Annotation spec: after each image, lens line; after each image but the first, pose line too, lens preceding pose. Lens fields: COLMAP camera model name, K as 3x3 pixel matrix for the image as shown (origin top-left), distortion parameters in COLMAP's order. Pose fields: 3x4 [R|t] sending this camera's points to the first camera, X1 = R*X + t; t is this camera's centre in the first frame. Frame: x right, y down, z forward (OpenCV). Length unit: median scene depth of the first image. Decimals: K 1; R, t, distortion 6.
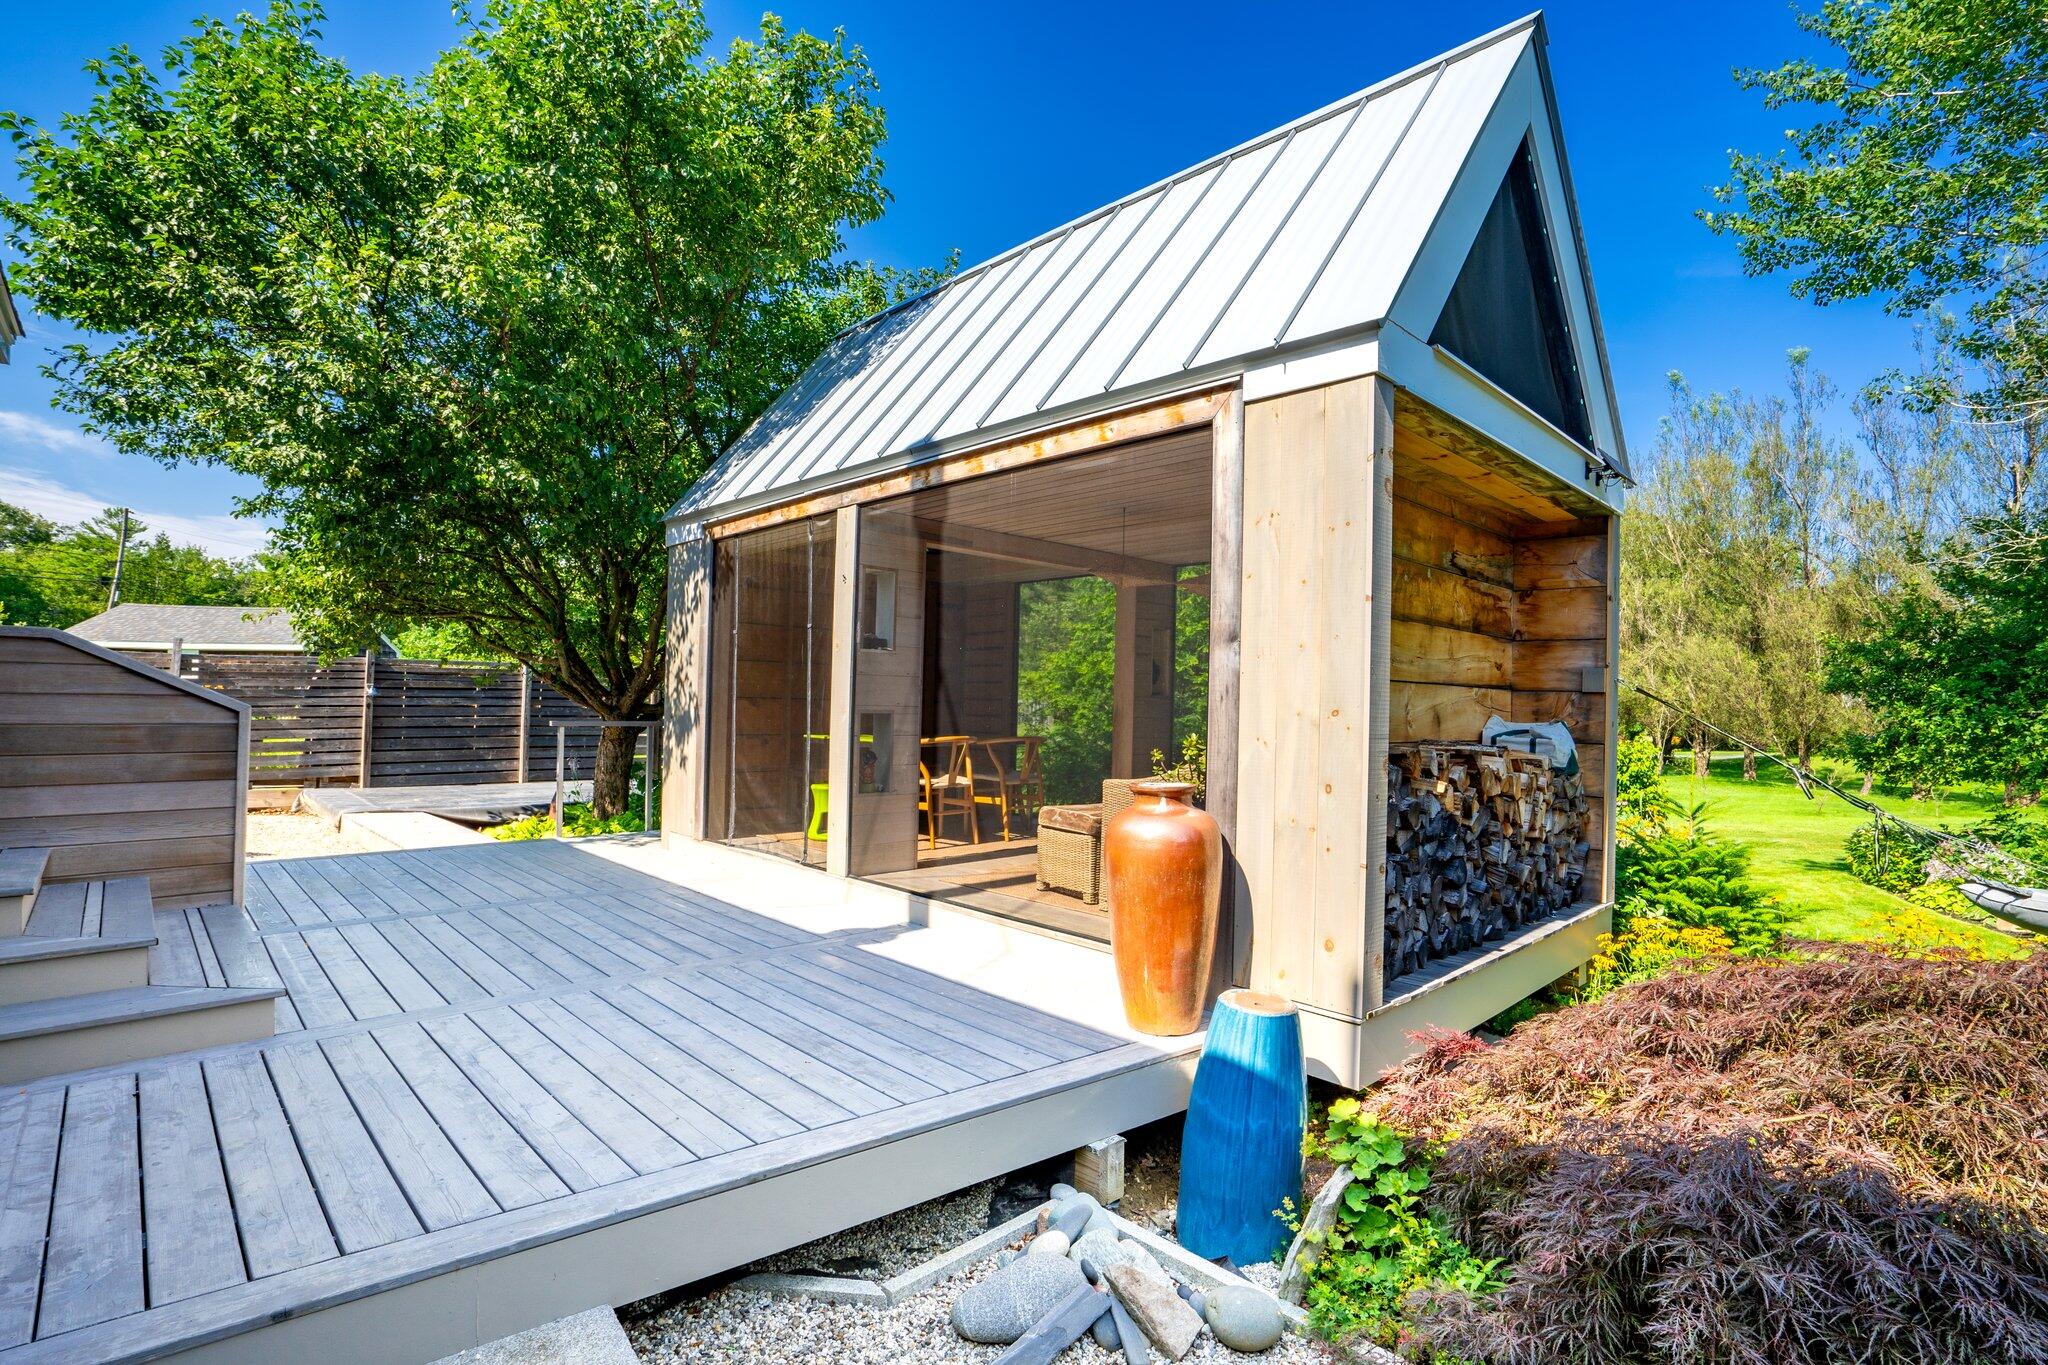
lens RADIAL K [[967.0, 0, 1045.0], [0, 967.0, 698.1], [0, 0, 1]] dist [-0.035884, 0.004162]
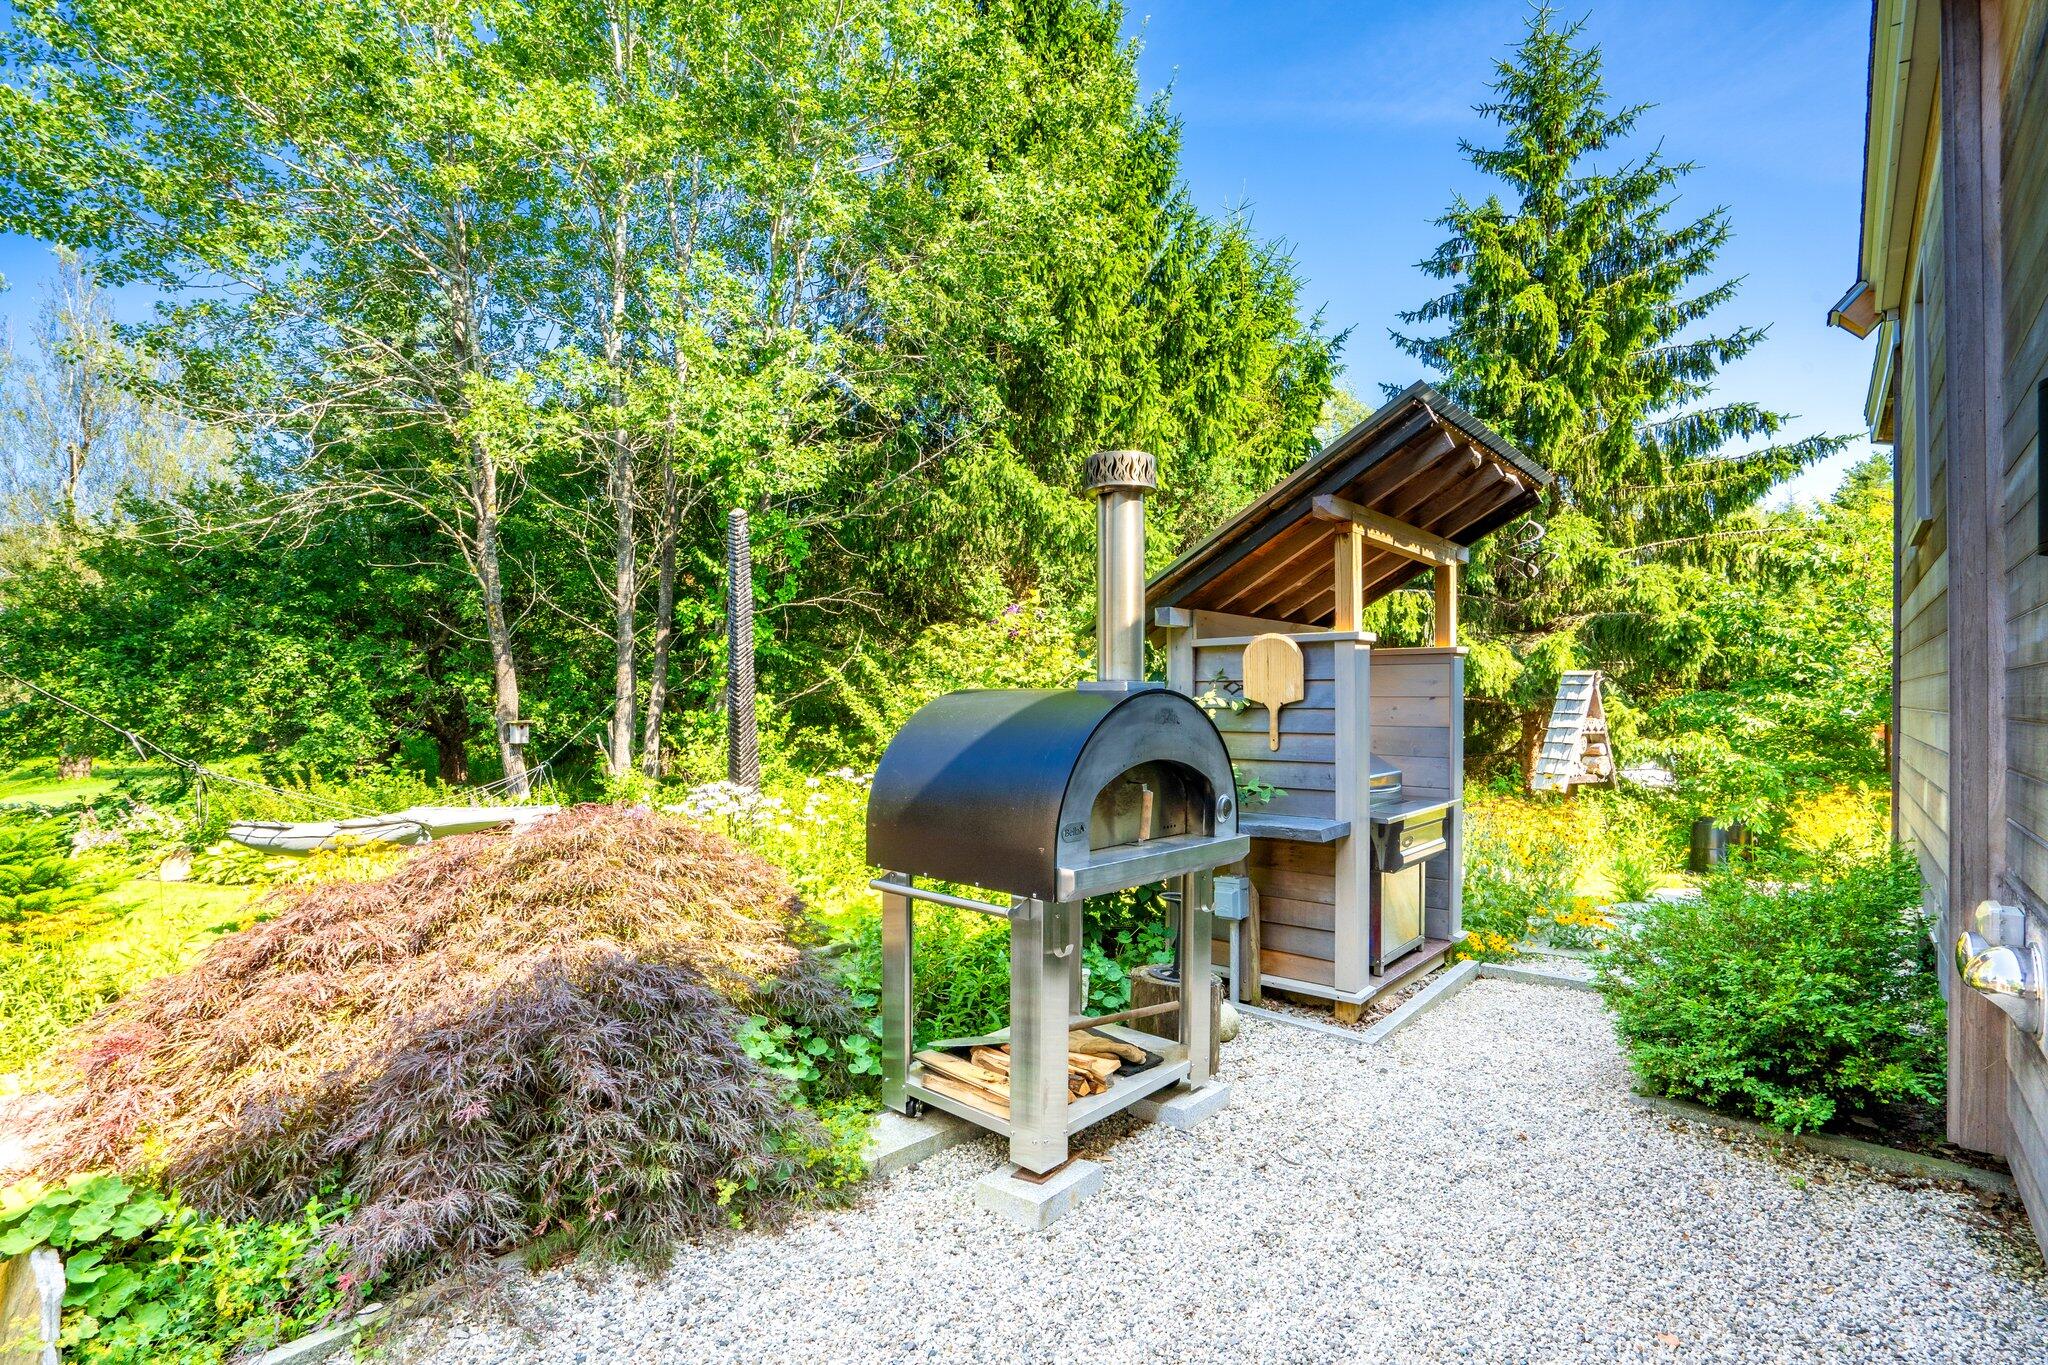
lens RADIAL K [[967.0, 0, 1010.9], [0, 967.0, 689.2], [0, 0, 1]] dist [-0.035884, 0.004162]
pose [[-0.071176, -0.005283, 0.997450, -0.237950], [-0.006353, 0.999968, 0.004843, 0.020090], [-0.997444, -0.005992, -0.071208, 0.156044]]
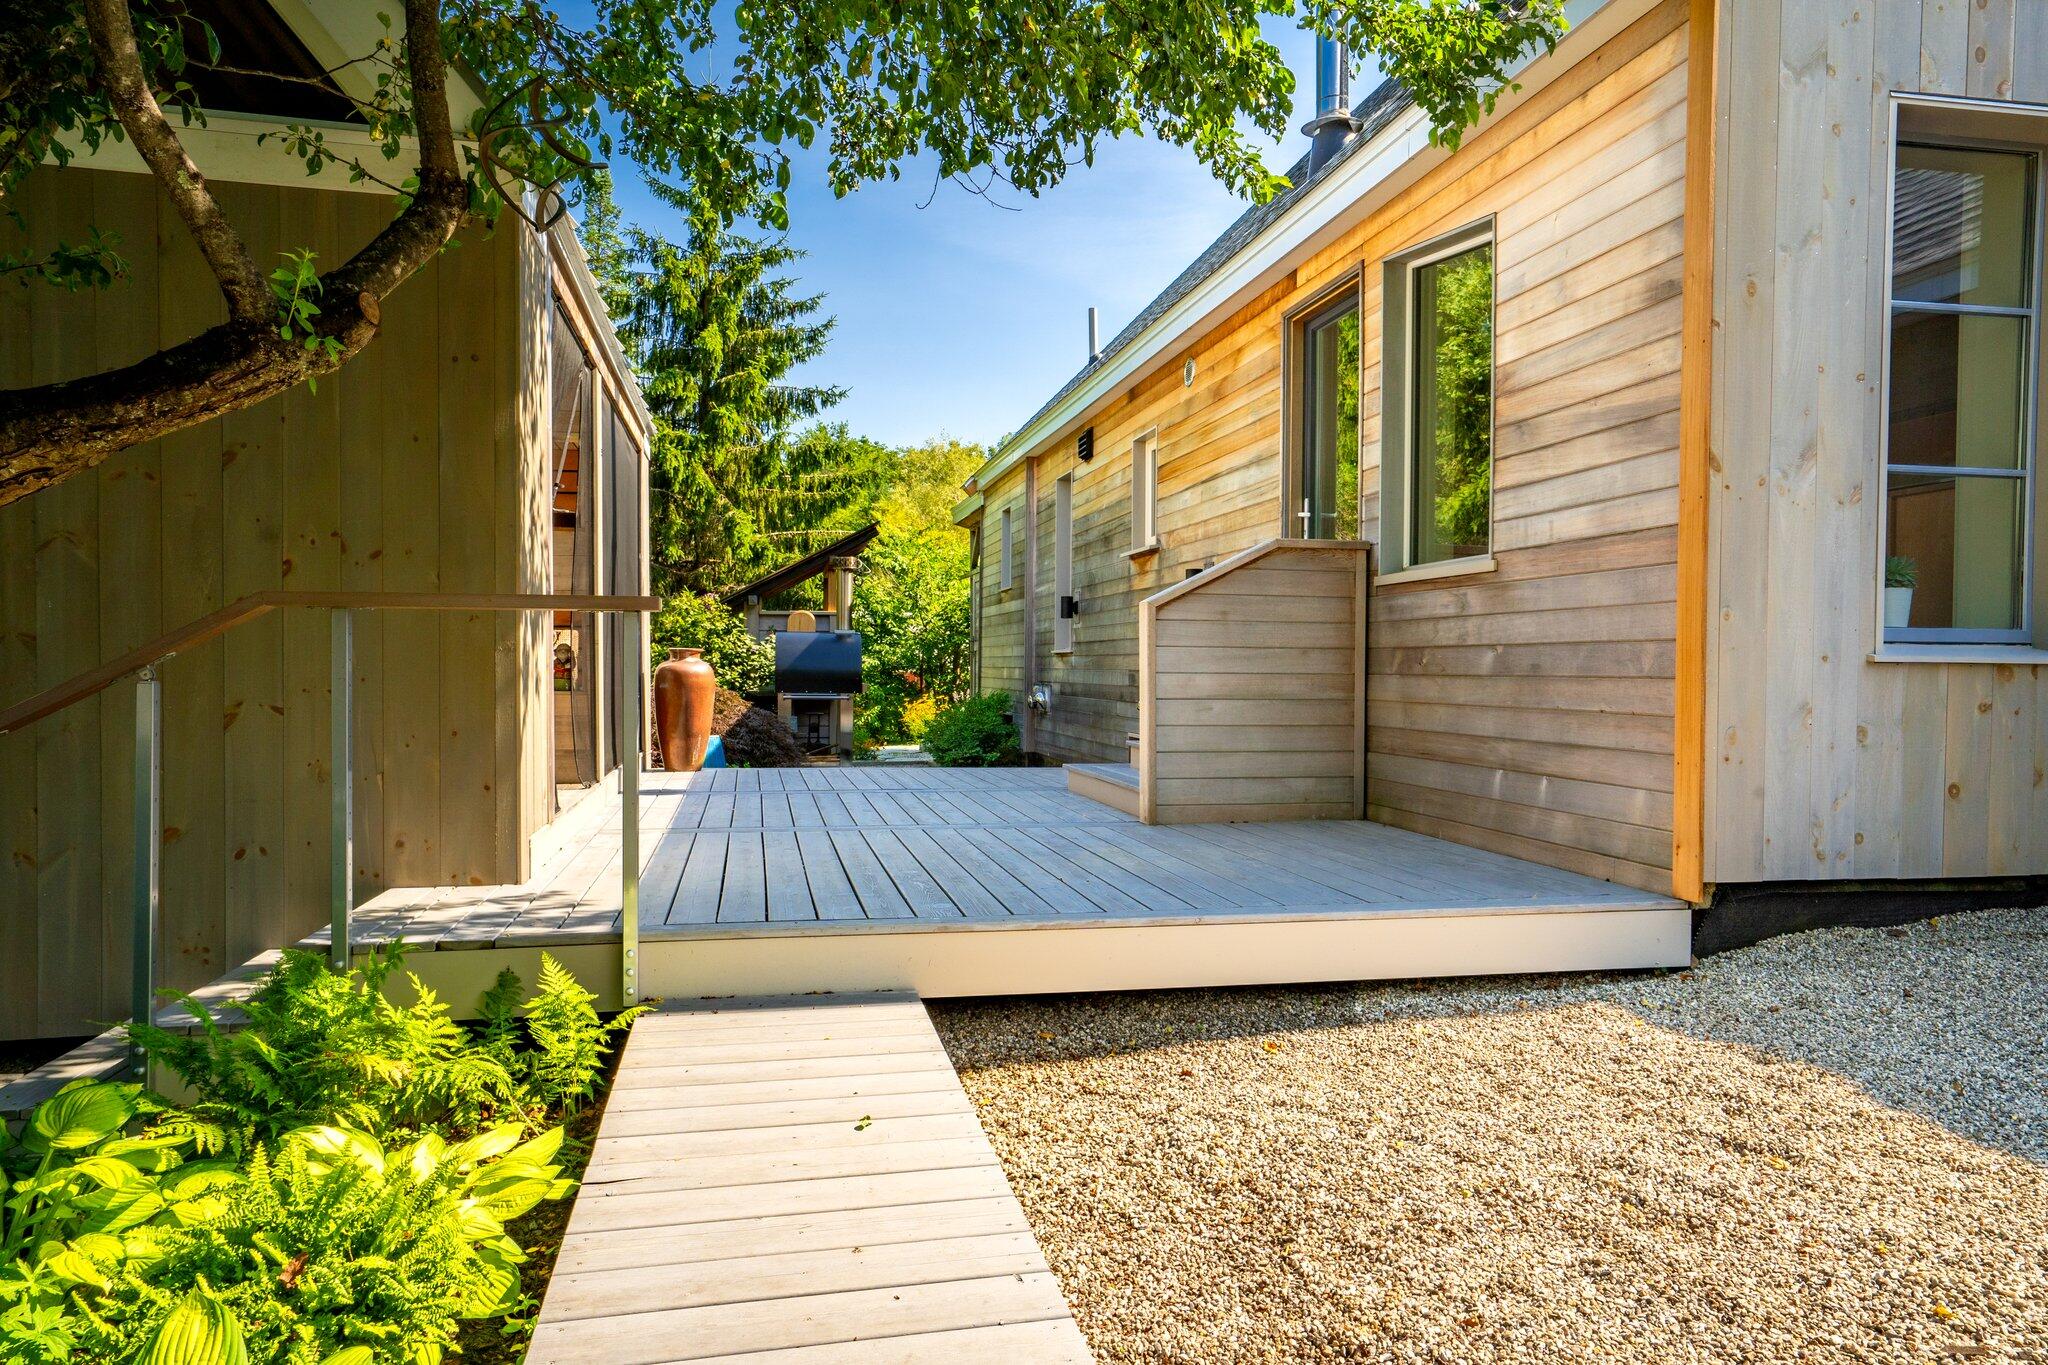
lens RADIAL K [[1330.5, 0, 1019.0], [0, 1330.5, 693.0], [0, 0, 1]] dist [-0.005786, 0.000124]
pose [[-0.831471, -0.033568, 0.554553, -0.968118], [-0.023836, 0.999409, 0.024759, 0.050711], [-0.555057, 0.007368, -0.831780, 1.368930]]
